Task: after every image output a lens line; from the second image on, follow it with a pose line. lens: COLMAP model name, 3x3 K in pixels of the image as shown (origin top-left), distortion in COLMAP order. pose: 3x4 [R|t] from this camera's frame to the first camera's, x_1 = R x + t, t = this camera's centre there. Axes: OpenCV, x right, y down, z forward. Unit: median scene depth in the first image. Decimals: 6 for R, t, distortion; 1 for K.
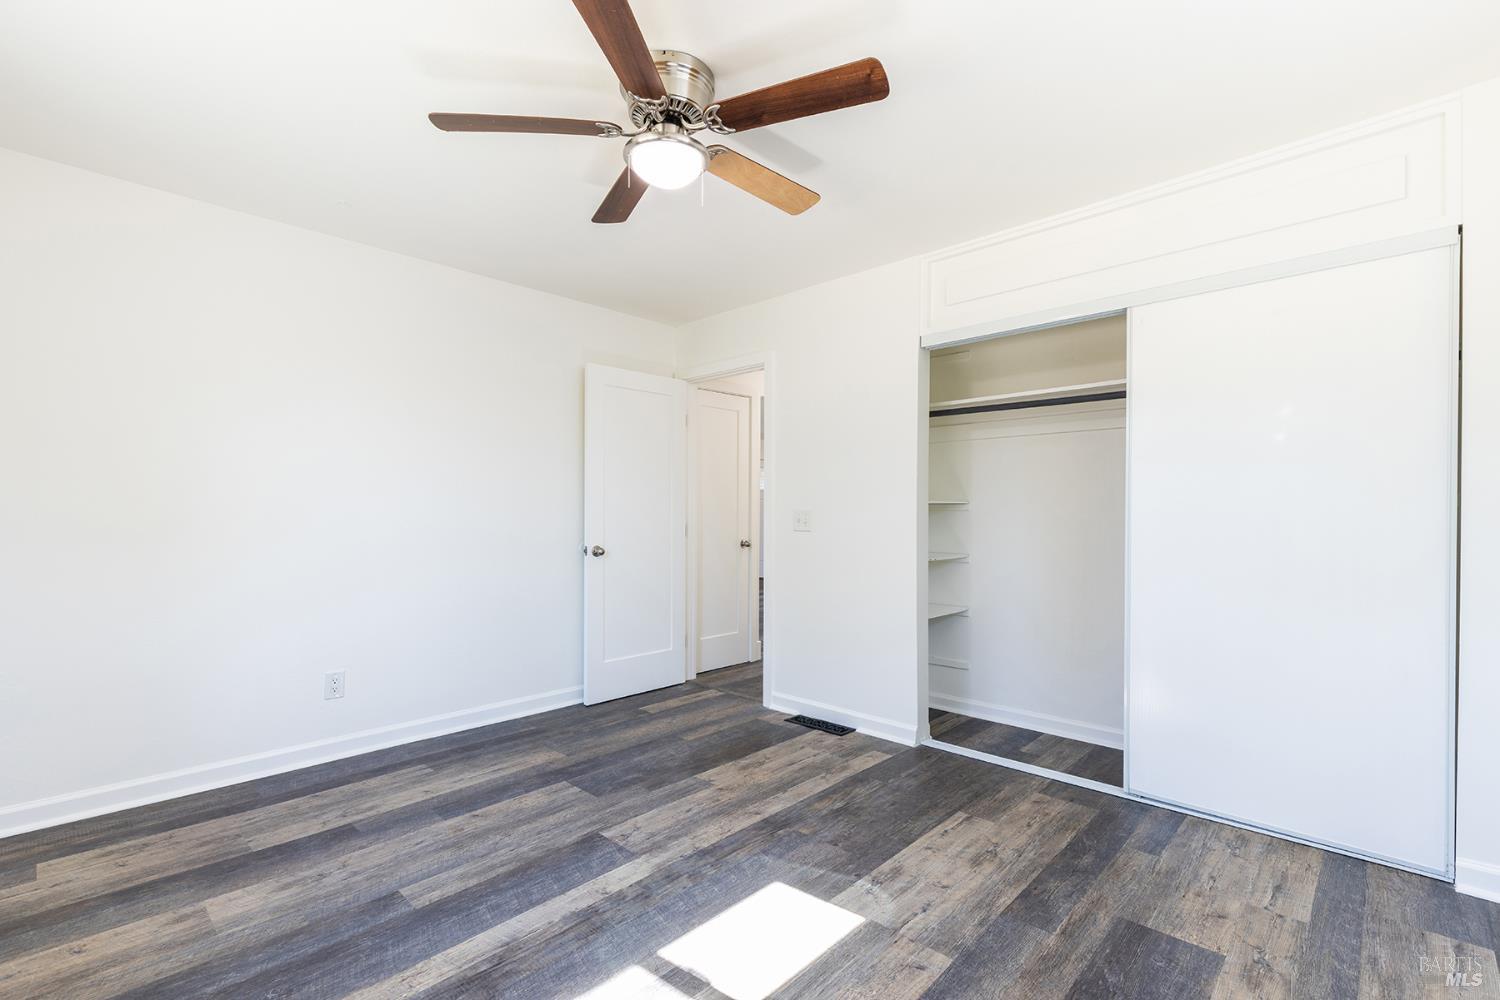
lens RADIAL K [[675.6, 0, 763.1], [0, 675.6, 510.8], [0, 0, 1]] dist [0.008559, -0.001022]
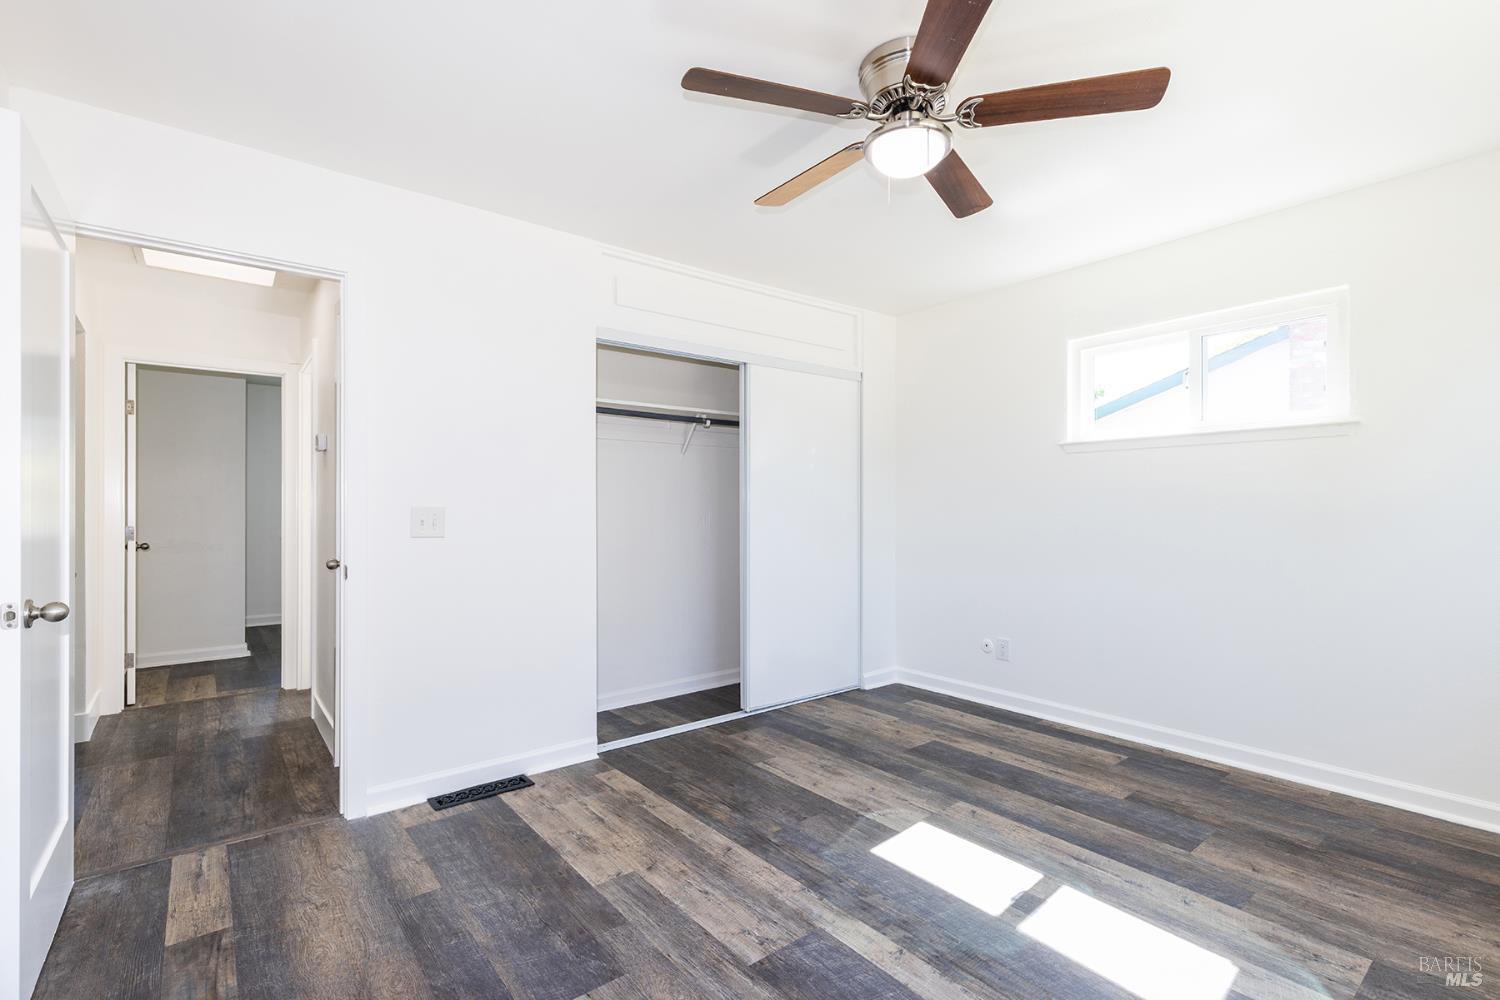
lens RADIAL K [[675.6, 0, 752.1], [0, 675.6, 496.1], [0, 0, 1]] dist [0.008559, -0.001022]
pose [[0.148708, 0.018607, 0.988706, -0.960301], [-0.000700, 0.999825, -0.018711, 0.001069], [-0.988881, 0.002090, 0.148695, 0.903072]]
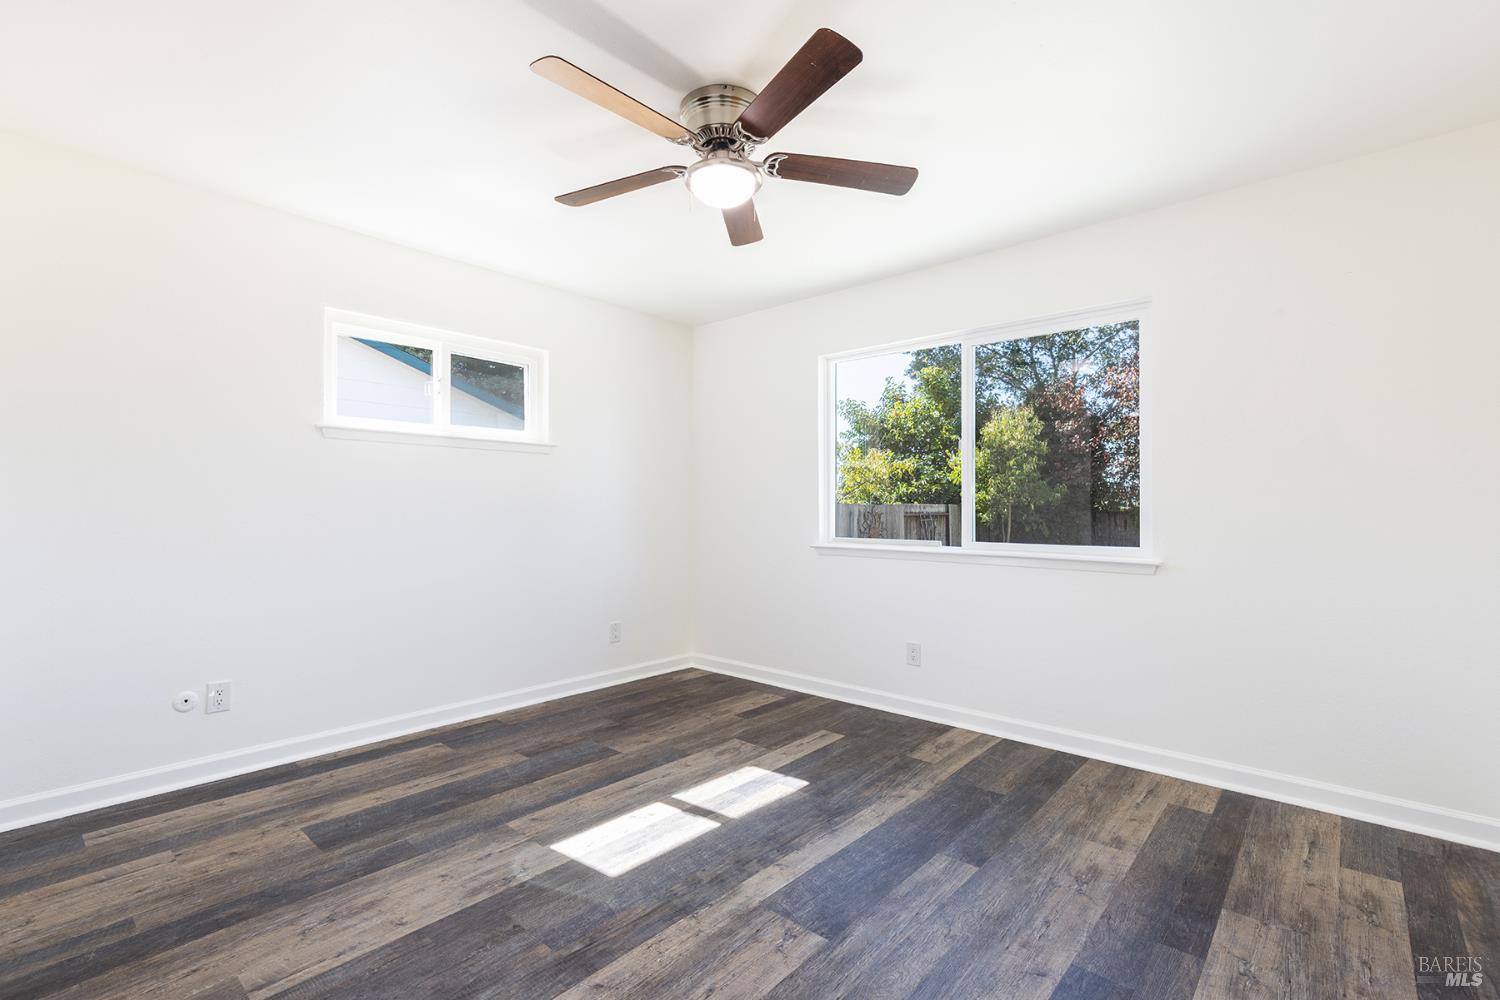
lens RADIAL K [[675.6, 0, 756.9], [0, 675.6, 509.3], [0, 0, 1]] dist [0.008559, -0.001022]
pose [[-0.999814, -0.003688, -0.018918, -0.151232], [-0.003673, 0.999993, -0.000844, 0.010894], [0.018921, -0.000774, -0.999821, 1.752807]]
